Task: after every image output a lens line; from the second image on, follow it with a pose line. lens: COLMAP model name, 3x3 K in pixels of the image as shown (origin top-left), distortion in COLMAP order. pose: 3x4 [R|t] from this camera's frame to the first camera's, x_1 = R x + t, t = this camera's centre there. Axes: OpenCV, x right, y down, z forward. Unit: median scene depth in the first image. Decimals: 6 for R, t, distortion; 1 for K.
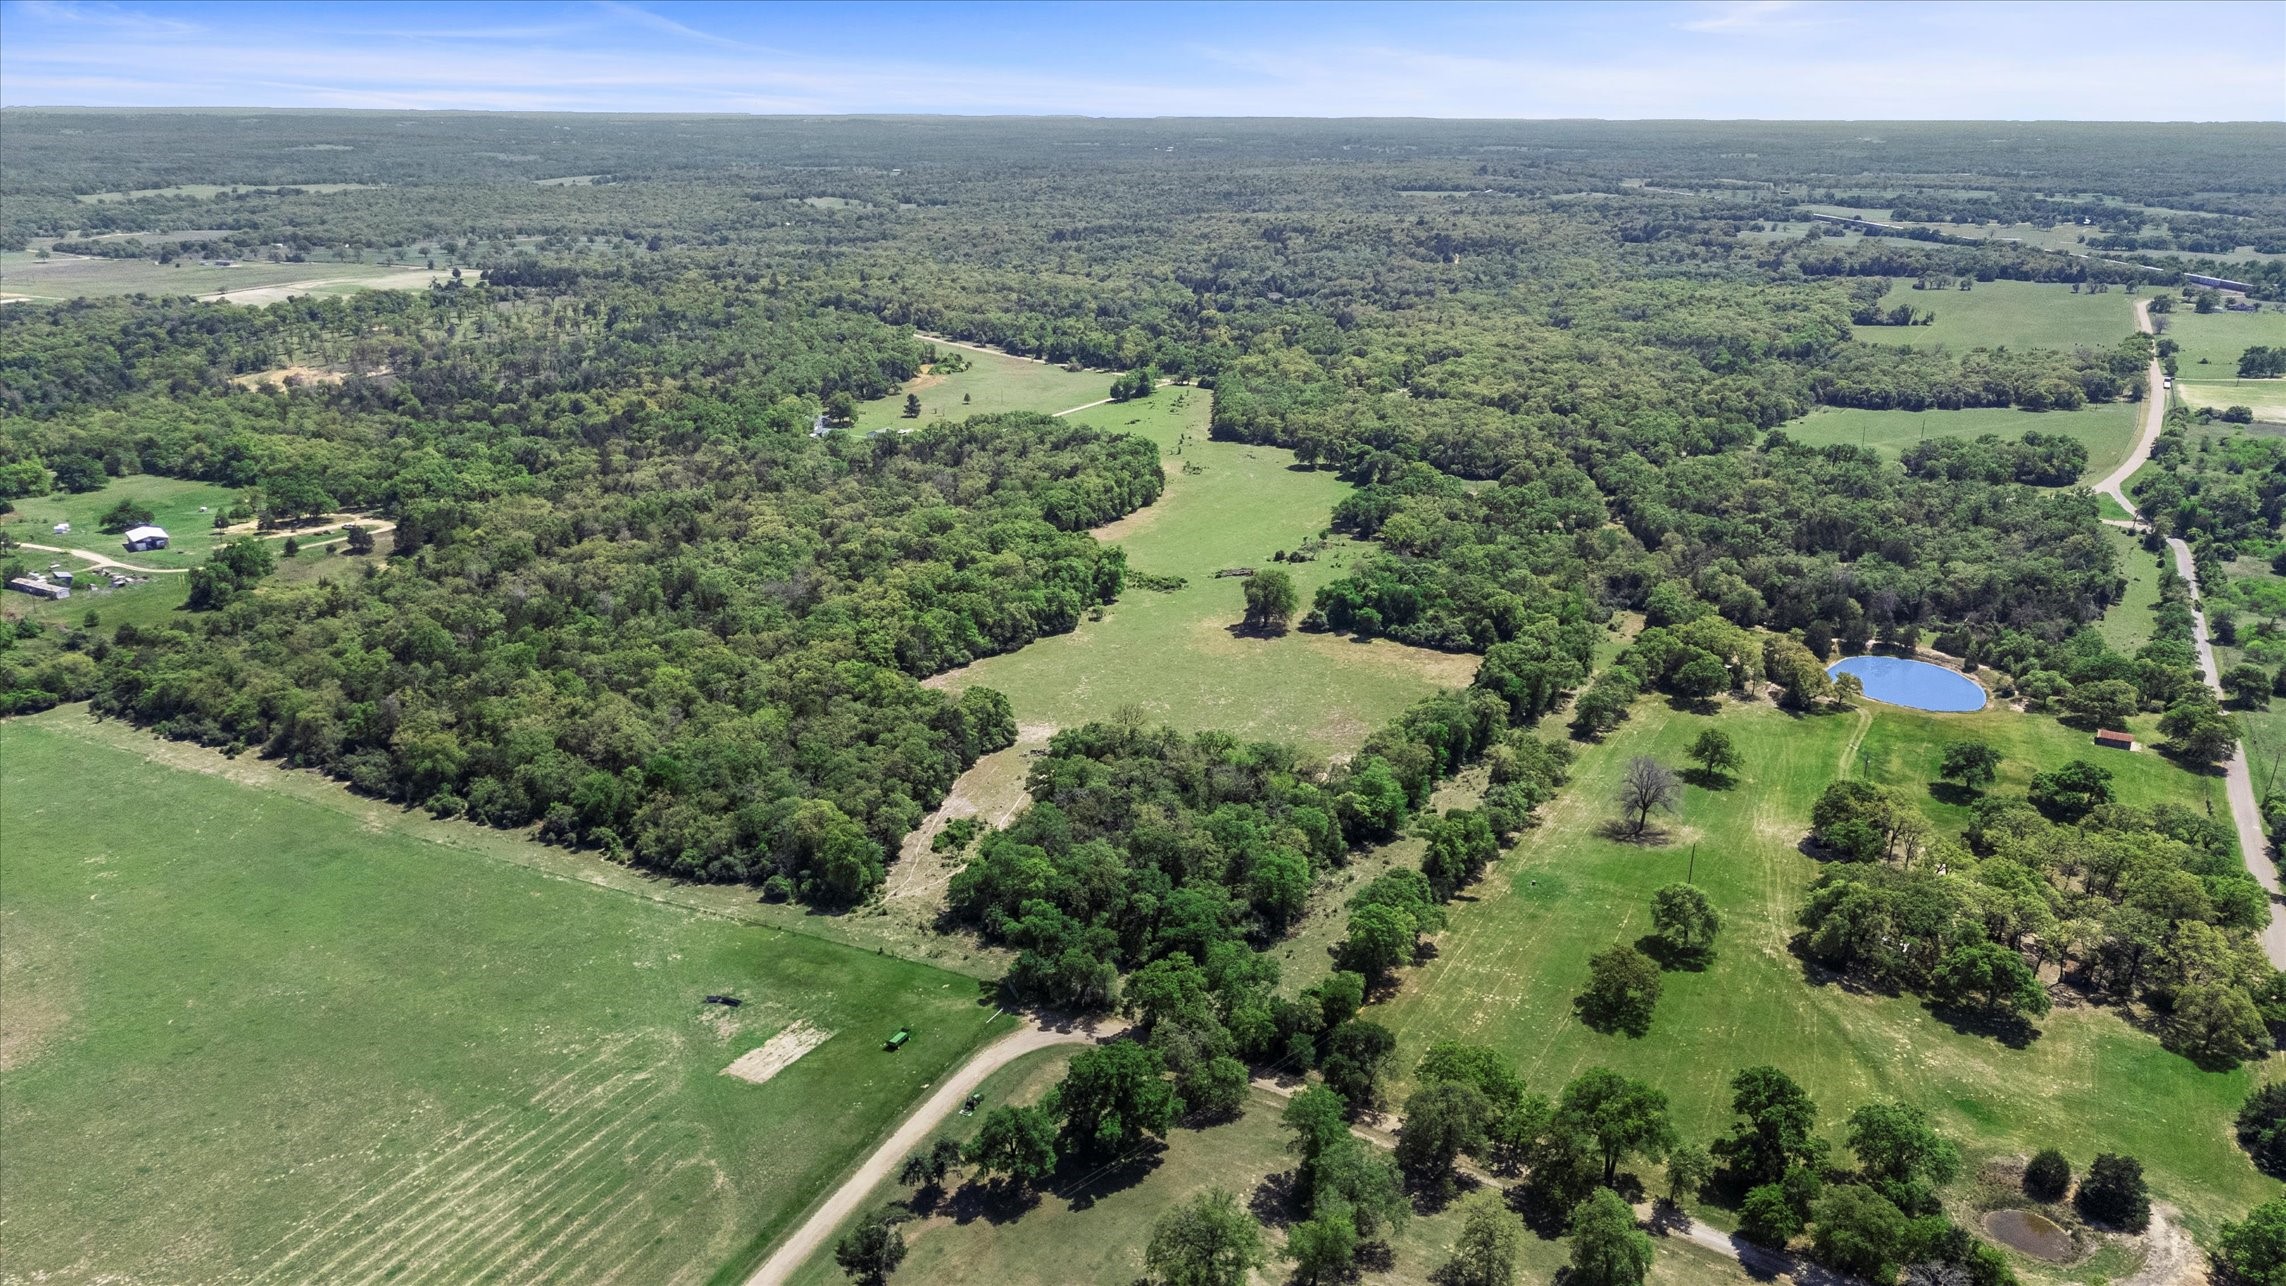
lens RADIAL K [[1681.7, 0, 1143.0], [0, 1681.7, 643.0], [0, 0, 1]] dist [0.088606, -0.100841]
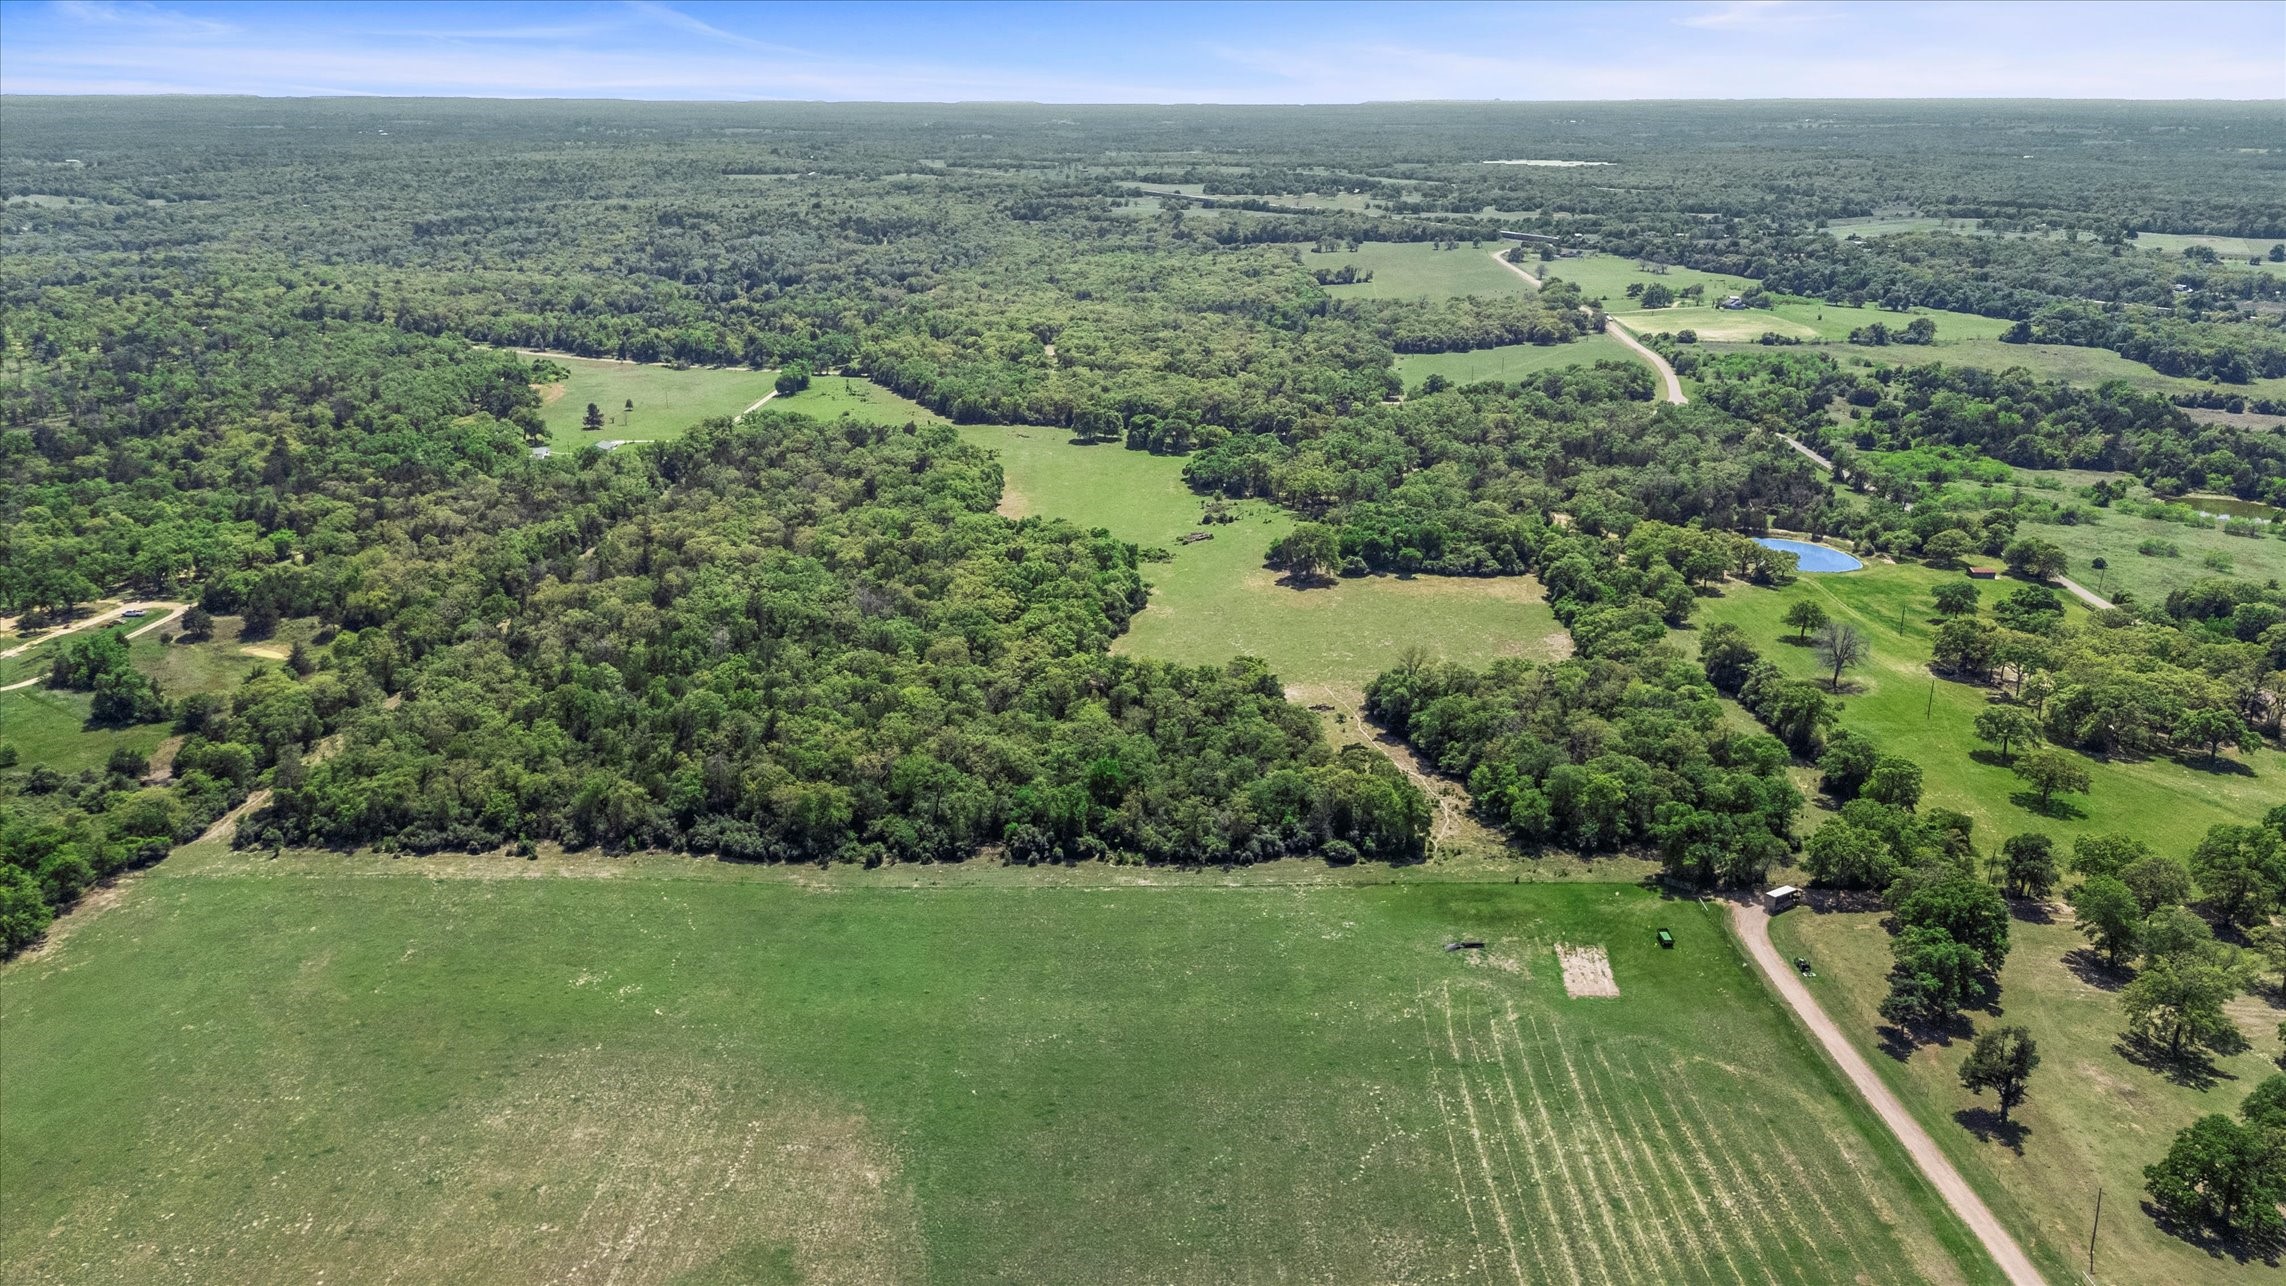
lens RADIAL K [[1681.7, 0, 1143.0], [0, 1681.7, 643.0], [0, 0, 1]] dist [0.088606, -0.100841]
pose [[0.897189, -0.140770, 0.418612, -0.612067], [0.136548, 0.989818, 0.040199, -0.033538], [-0.420008, 0.021095, 0.907275, 0.087664]]
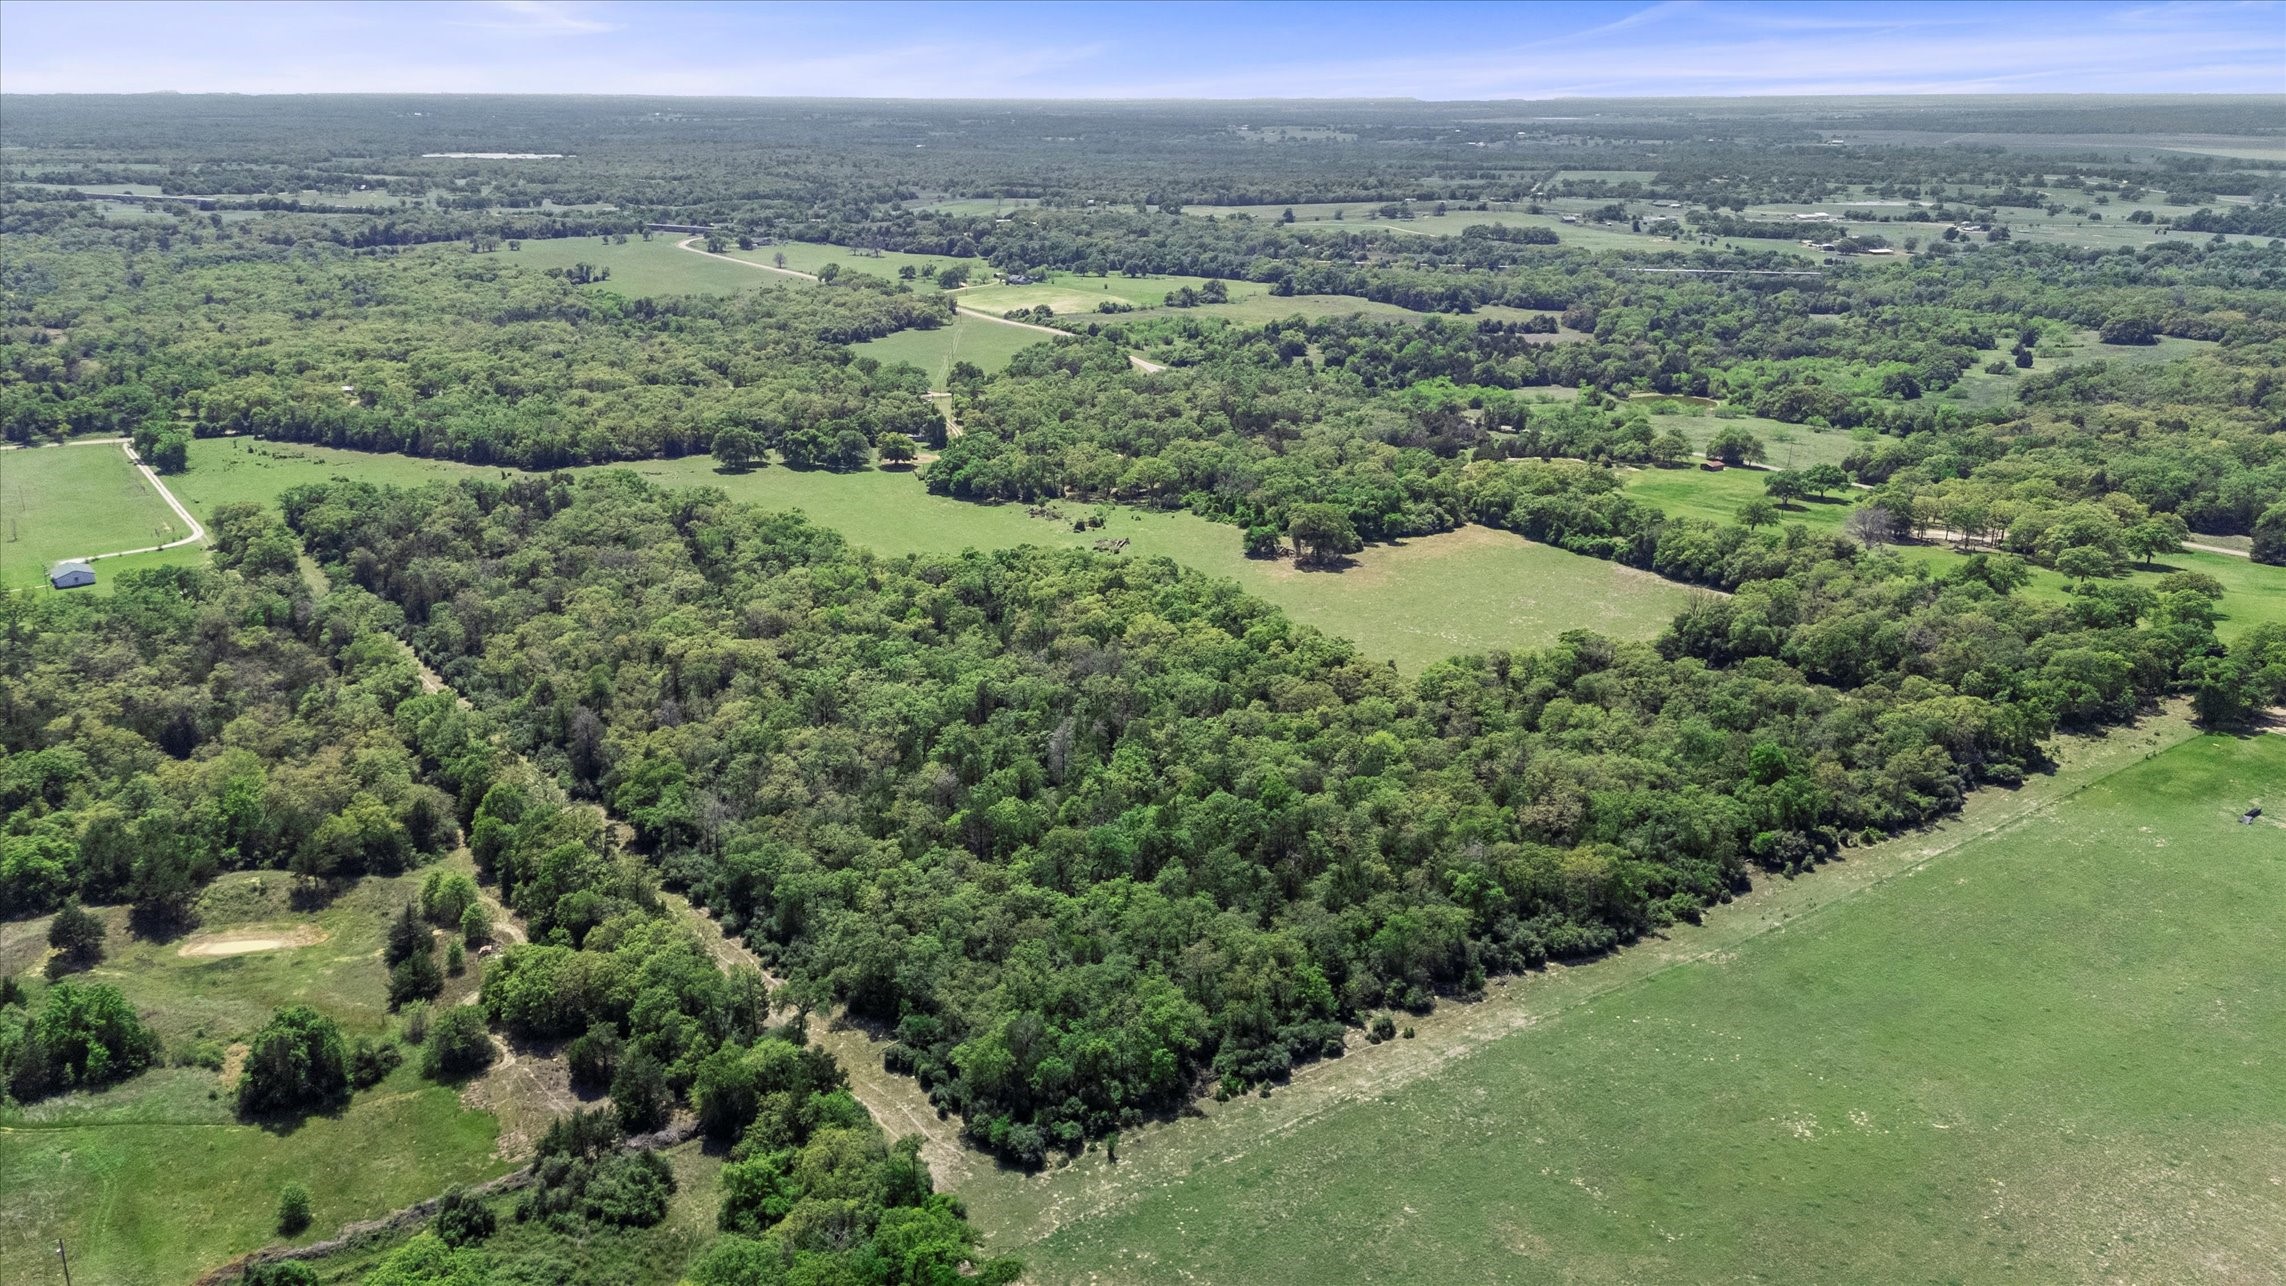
lens RADIAL K [[1681.7, 0, 1143.0], [0, 1681.7, 643.0], [0, 0, 1]] dist [0.088606, -0.100841]
pose [[0.442375, -0.283013, 0.851004, -1.101388], [0.270920, 0.946742, 0.174020, -0.216579], [-0.854931, 0.153572, 0.495488, 0.755230]]
